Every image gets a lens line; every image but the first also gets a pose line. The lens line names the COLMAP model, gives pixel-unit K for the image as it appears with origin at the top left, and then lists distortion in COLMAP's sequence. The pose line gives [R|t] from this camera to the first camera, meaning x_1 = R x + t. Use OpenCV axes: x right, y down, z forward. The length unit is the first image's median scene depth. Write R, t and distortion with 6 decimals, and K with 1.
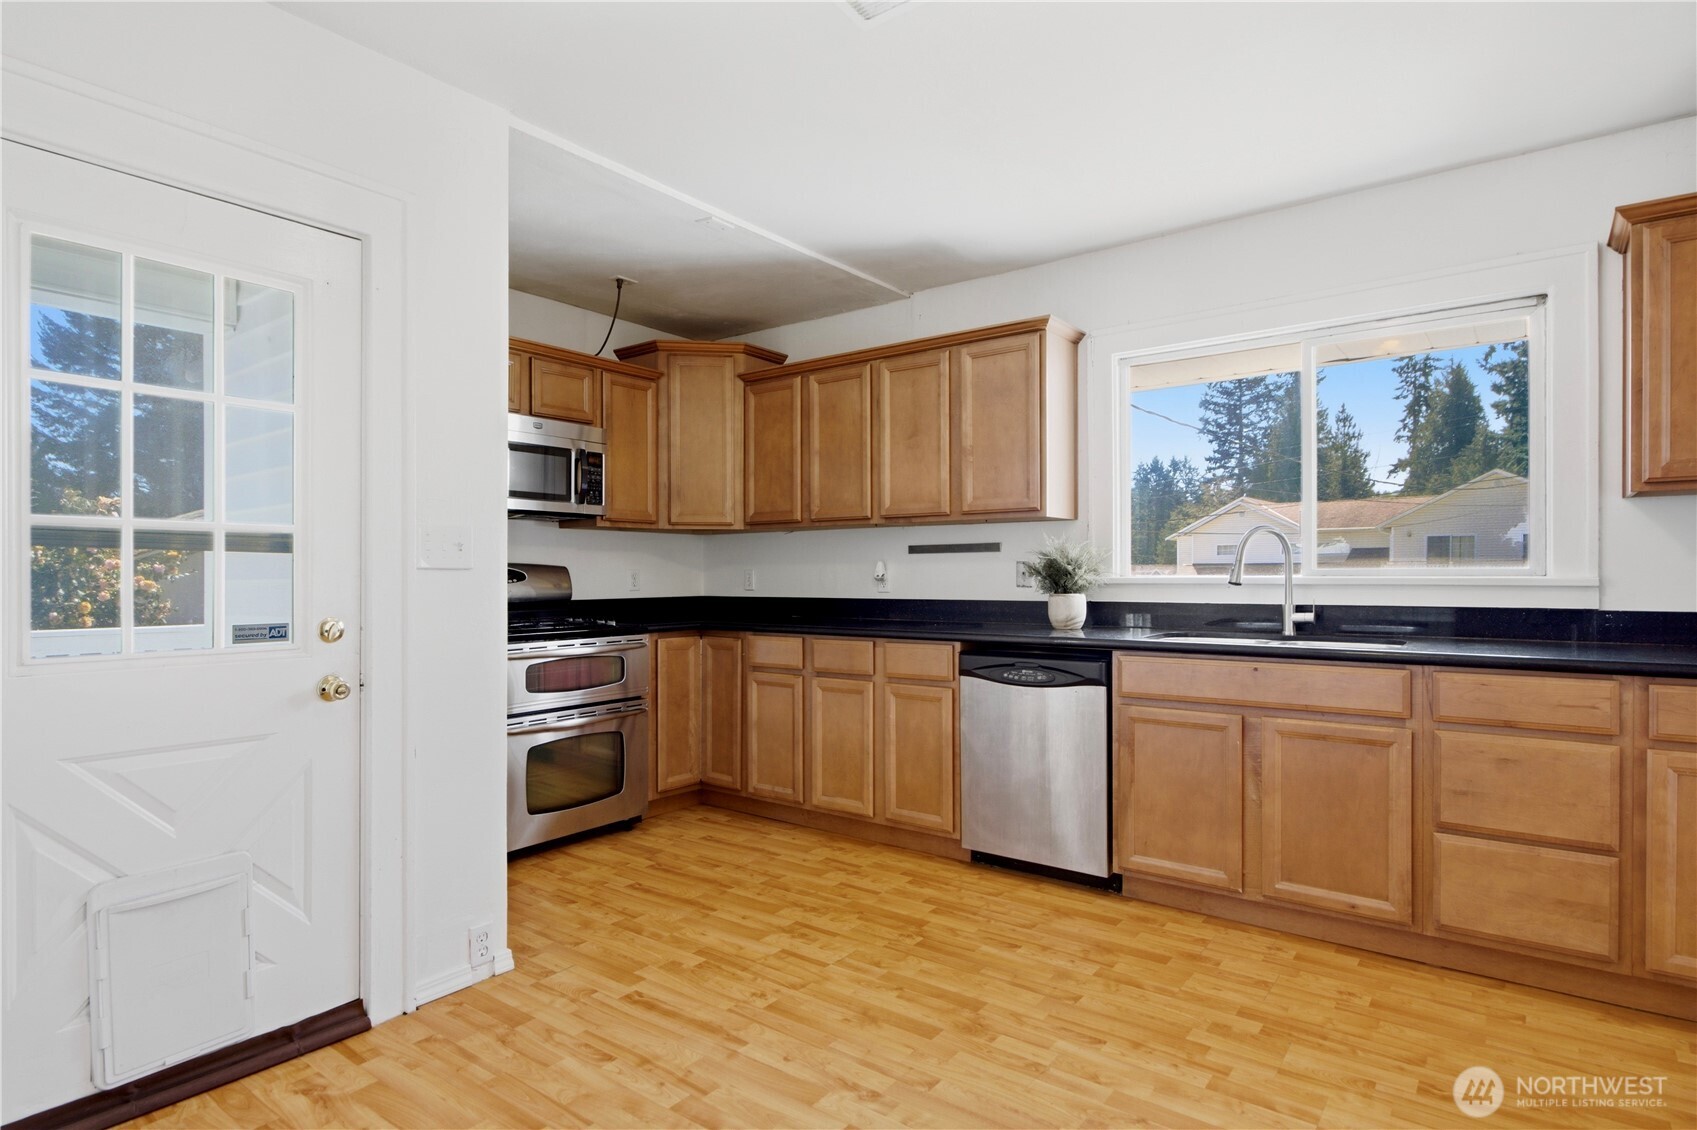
lens RADIAL K [[938.2, 0, 854.8], [0, 938.2, 568.1], [0, 0, 1]] dist [-0.020146, 0.005777]
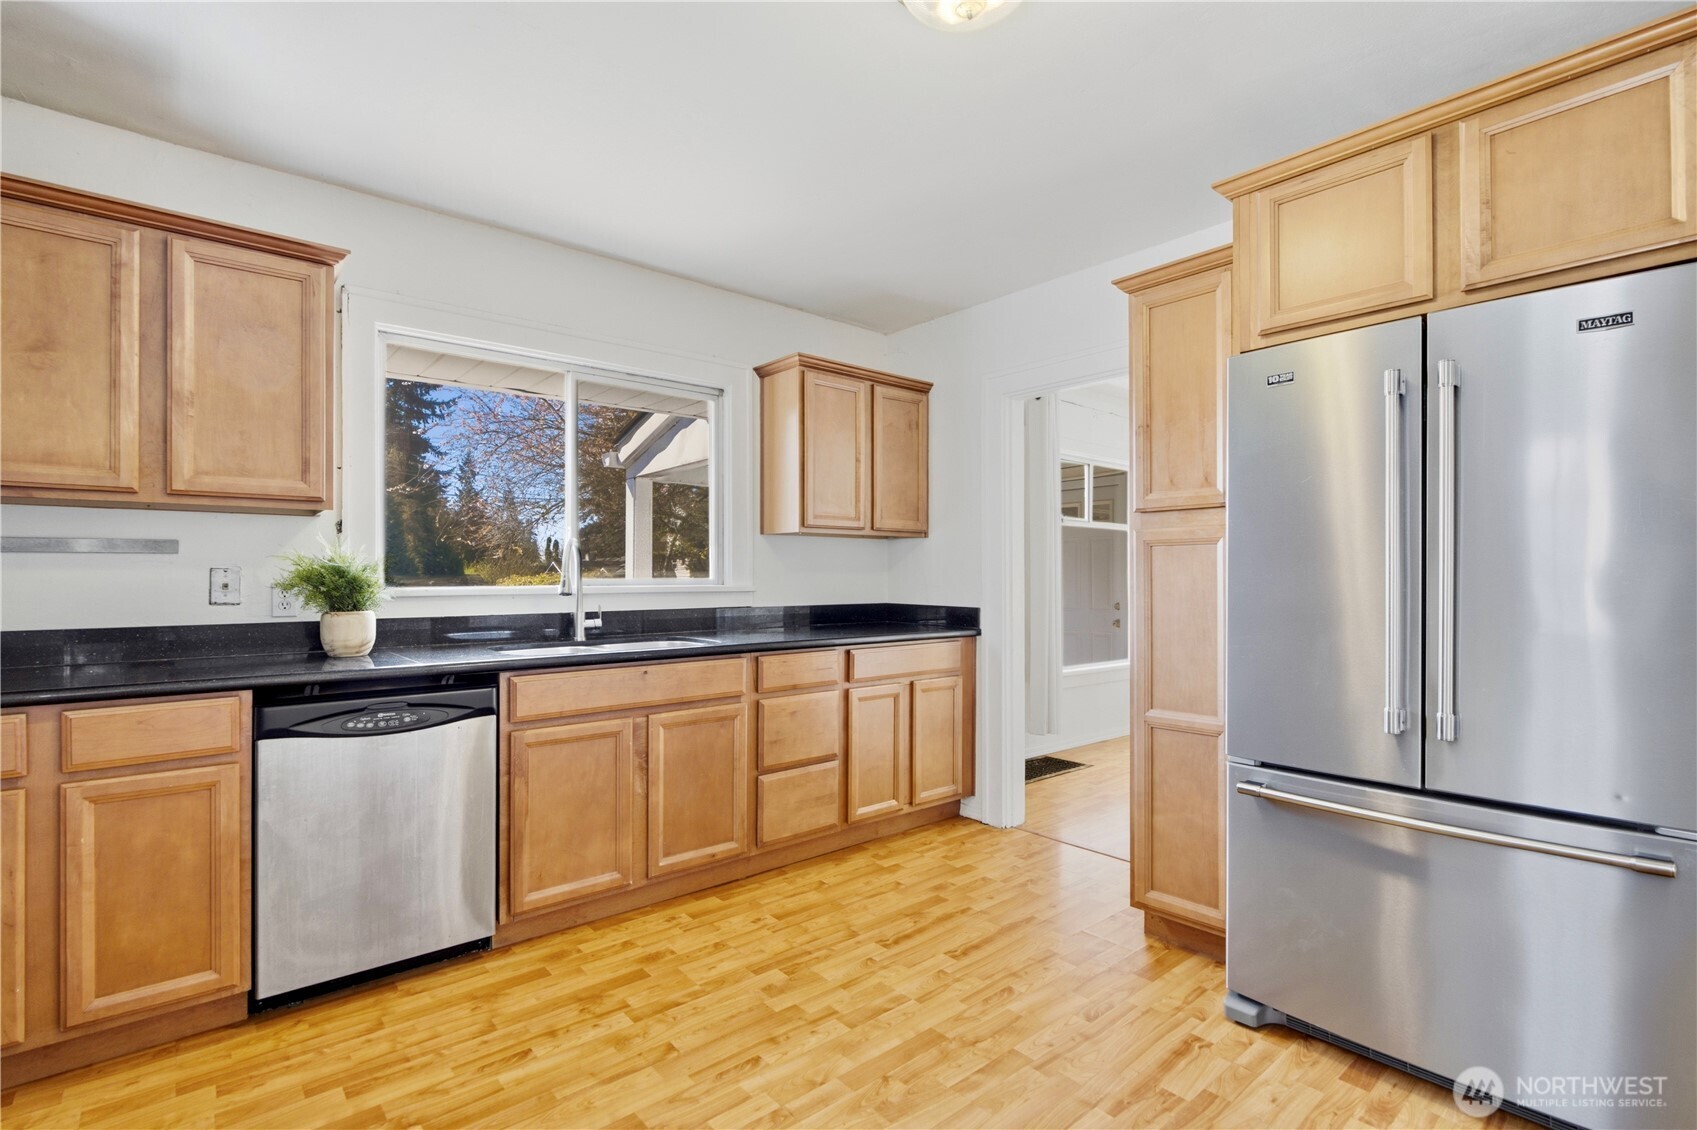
lens RADIAL K [[786.4, 0, 854.5], [0, 786.4, 570.5], [0, 0, 1]] dist [-0.014150, 0.000437]
pose [[0.198353, 0.012767, 0.980048, -0.398503], [-0.000560, 0.999916, -0.012912, 0.001622], [-0.980130, 0.002012, 0.198344, 0.549706]]
